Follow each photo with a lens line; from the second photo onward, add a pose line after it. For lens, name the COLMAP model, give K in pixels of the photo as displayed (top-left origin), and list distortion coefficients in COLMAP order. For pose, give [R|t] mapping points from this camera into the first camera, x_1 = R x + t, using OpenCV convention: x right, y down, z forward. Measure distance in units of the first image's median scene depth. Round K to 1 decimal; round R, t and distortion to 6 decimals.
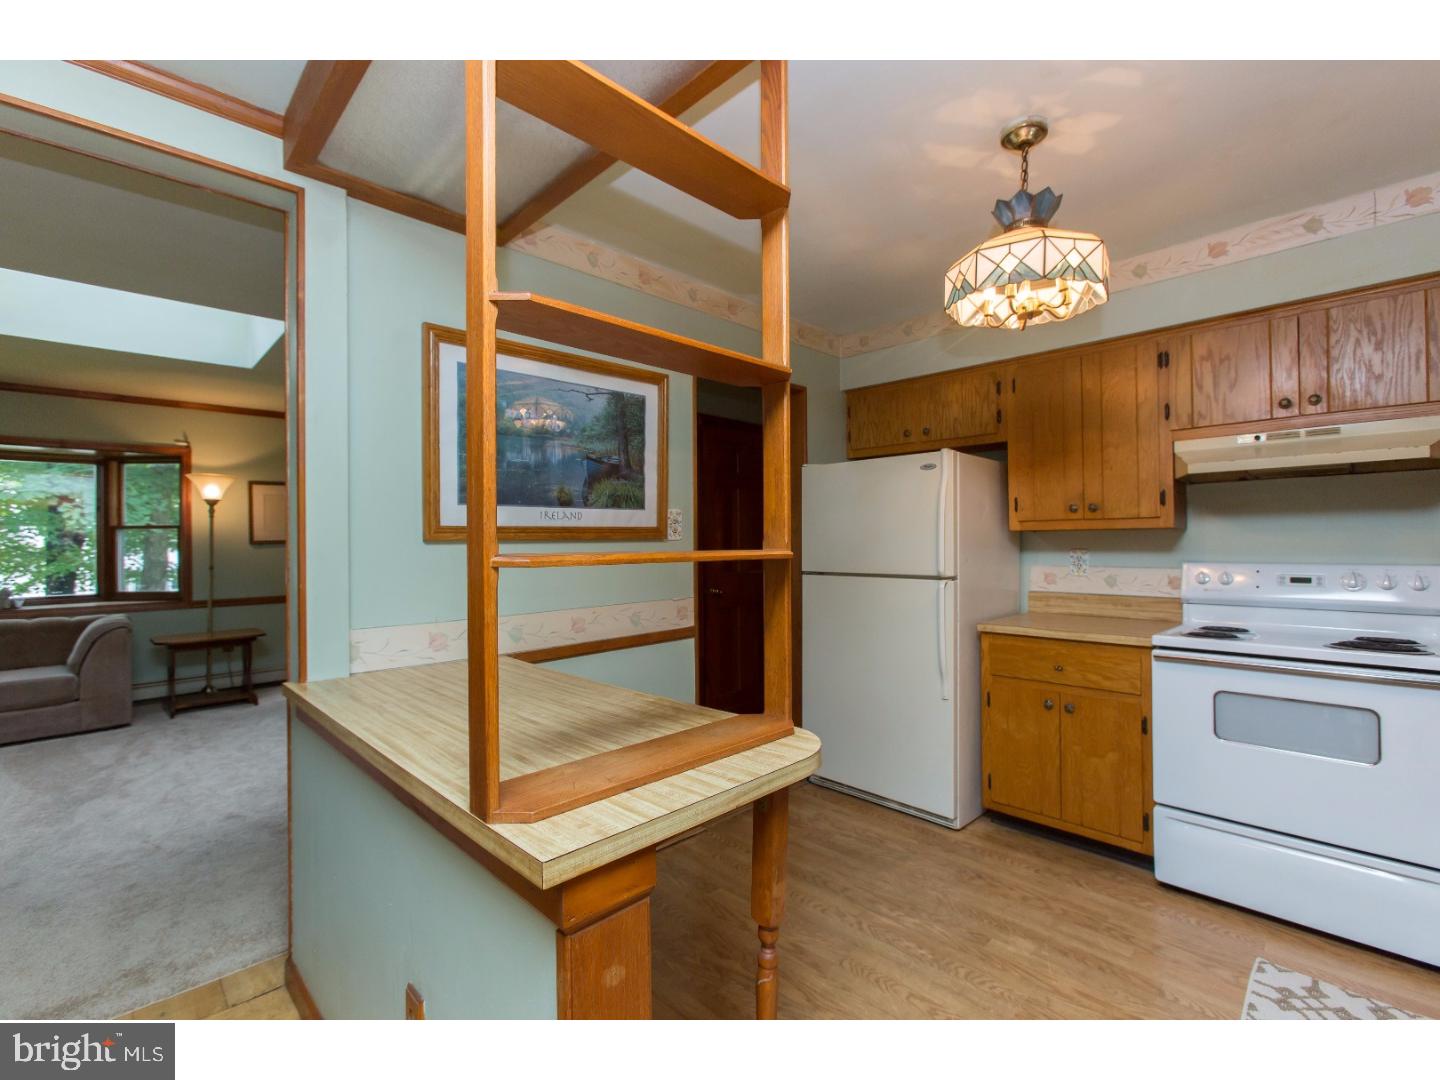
lens RADIAL K [[636.3, 0, 725.9], [0, 636.3, 538.3], [0, 0, 1]] dist [-0.012915, 0.008850]
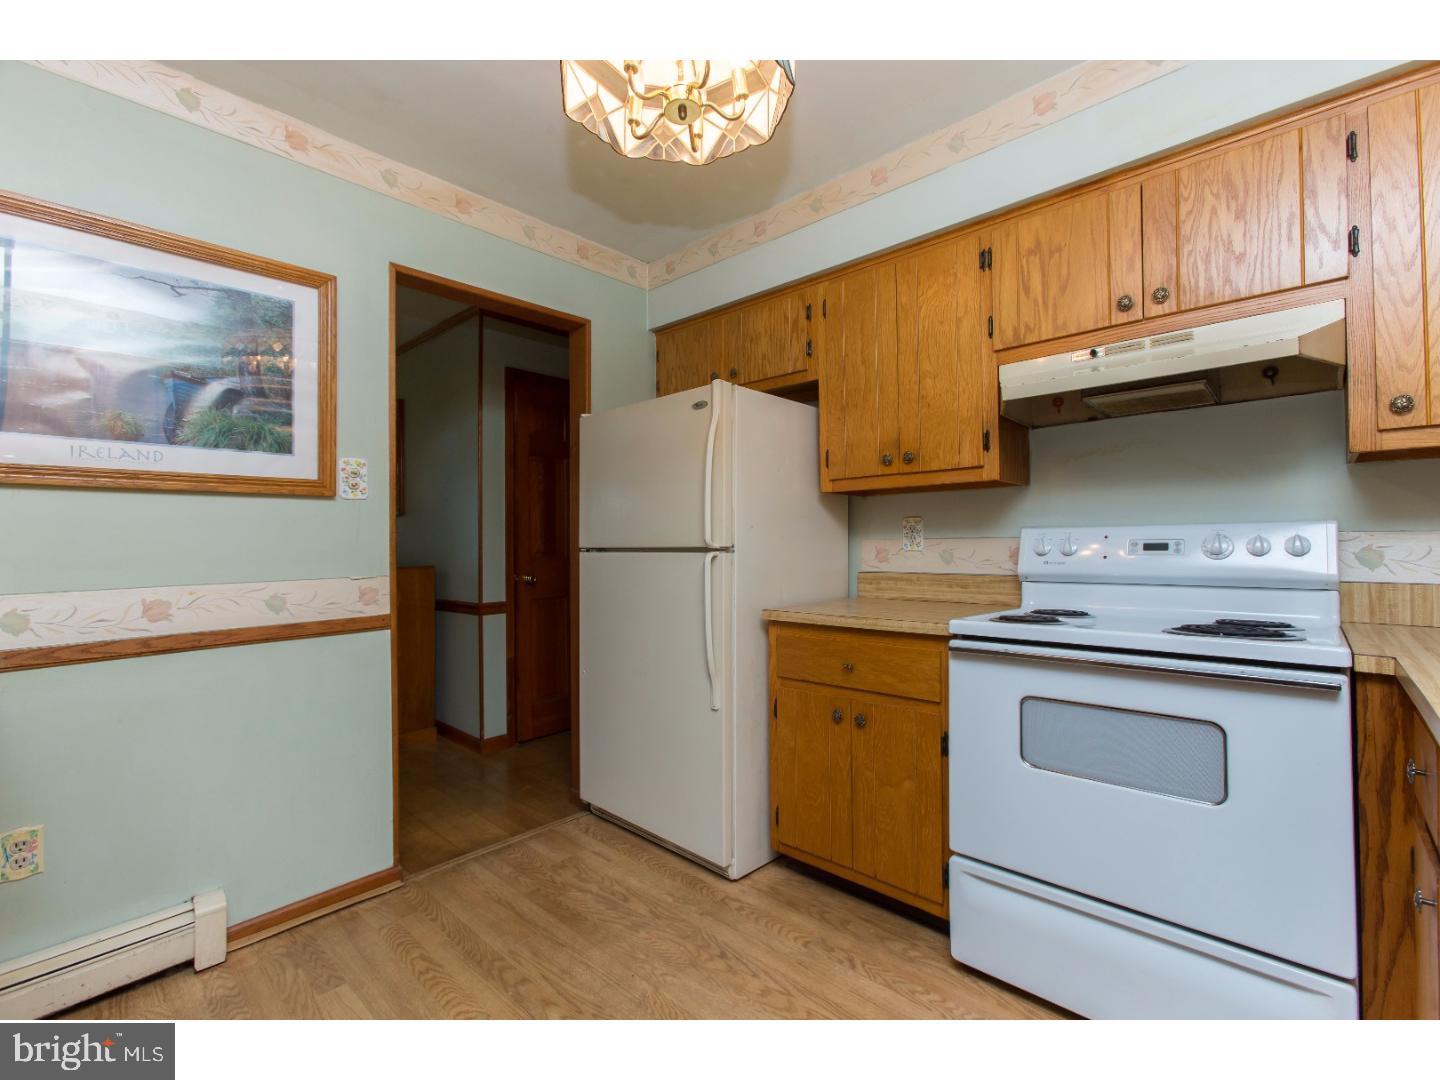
lens RADIAL K [[641.1, 0, 718.8], [0, 641.1, 536.7], [0, 0, 1]] dist [-0.022529, 0.018787]
pose [[0.999471, -0.000940, 0.032497, 0.353530], [0.001142, 0.999980, -0.006185, 0.056726], [-0.032491, 0.006219, 0.999453, 0.254479]]
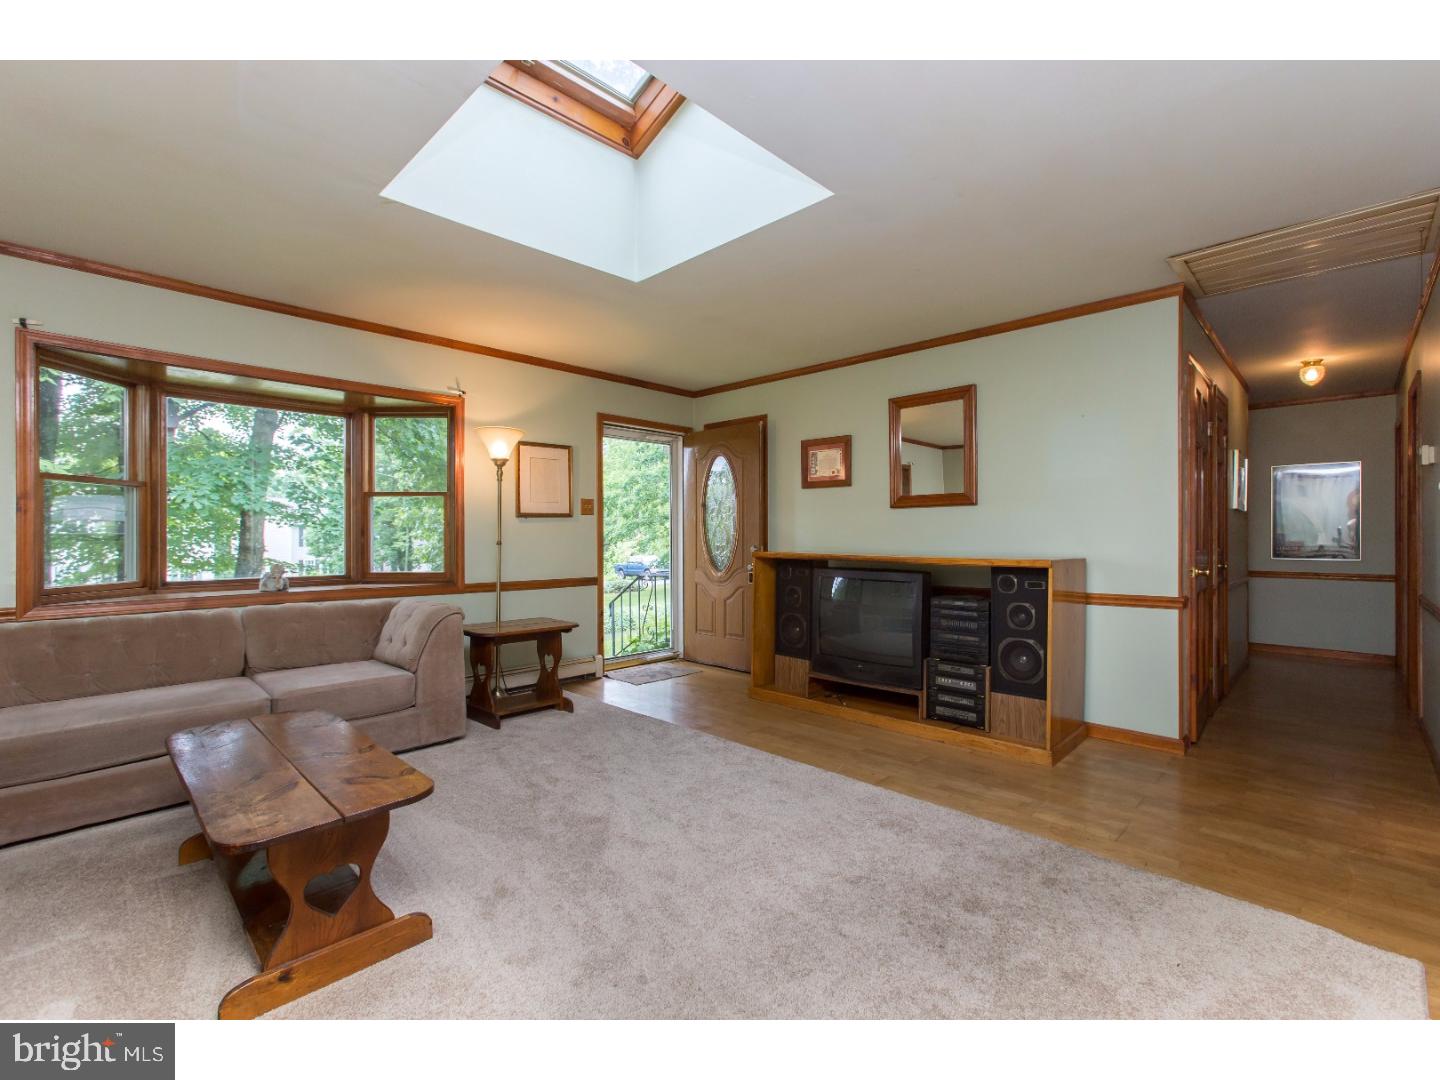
lens RADIAL K [[636.3, 0, 725.9], [0, 636.3, 538.3], [0, 0, 1]] dist [-0.012915, 0.008850]
pose [[0.999855, 0.007041, 0.015476, -1.082815], [-0.007064, 0.999974, 0.001489, 0.075543], [-0.015465, -0.001598, 0.999879, 0.356618]]
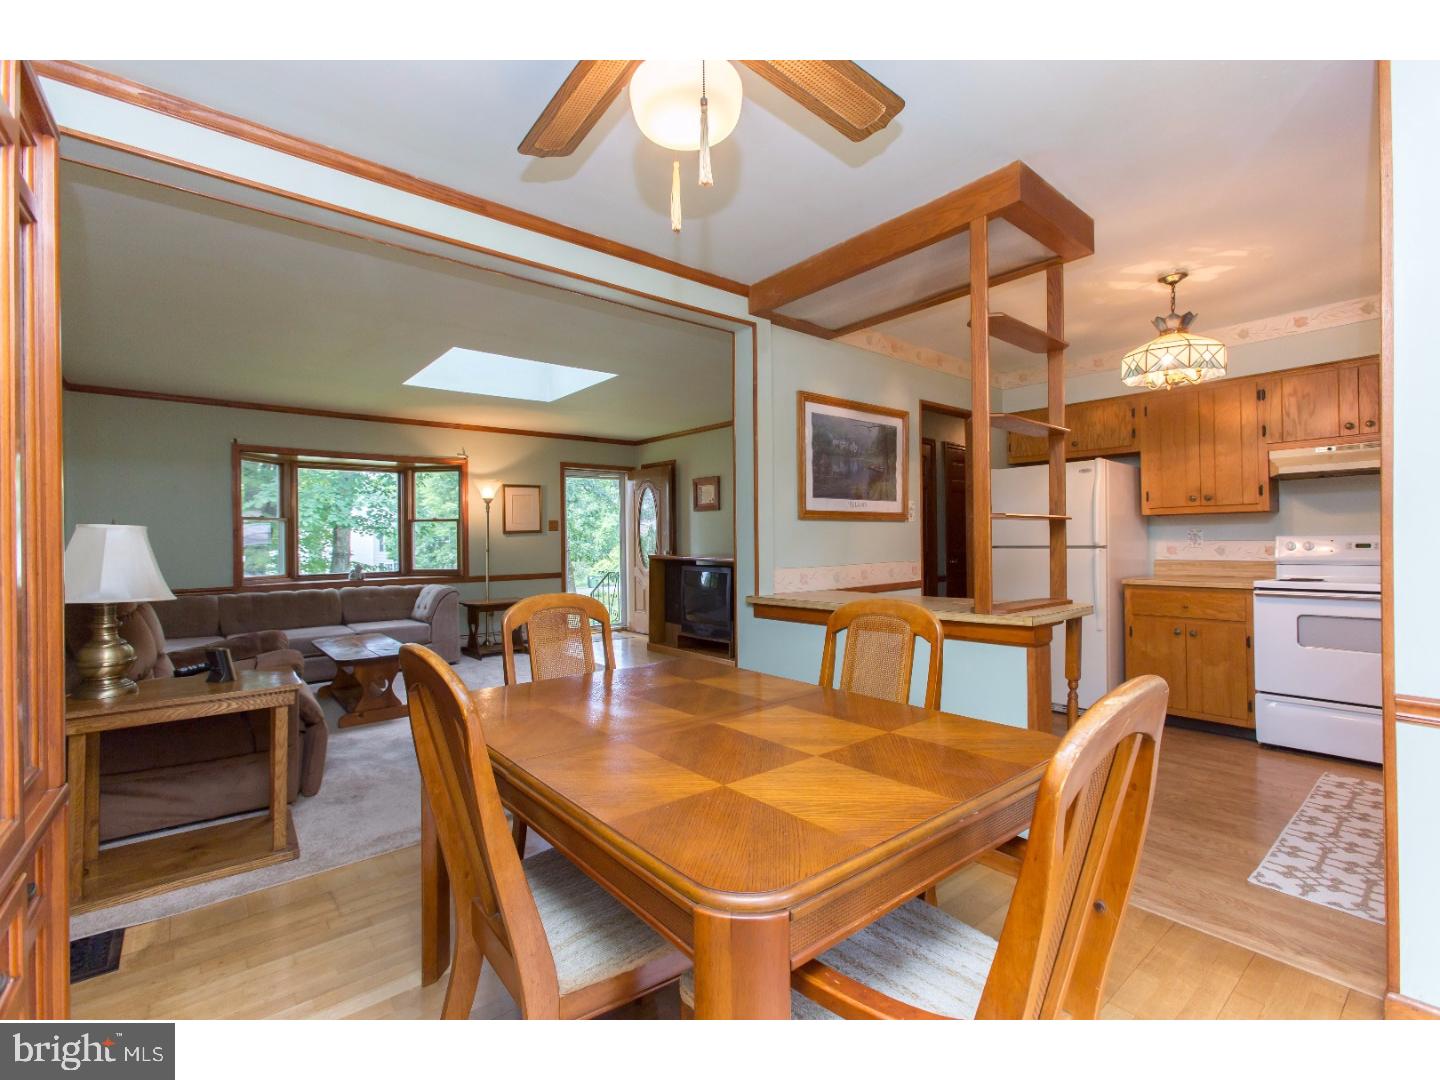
lens RADIAL K [[646.7, 0, 724.9], [0, 646.7, 536.9], [0, 0, 1]] dist [-0.010878, 0.011424]
pose [[0.996105, -0.002742, -0.088137, -0.412991], [0.002627, 0.999996, -0.001428, 0.042980], [0.088141, 0.001190, 0.996107, -0.595443]]
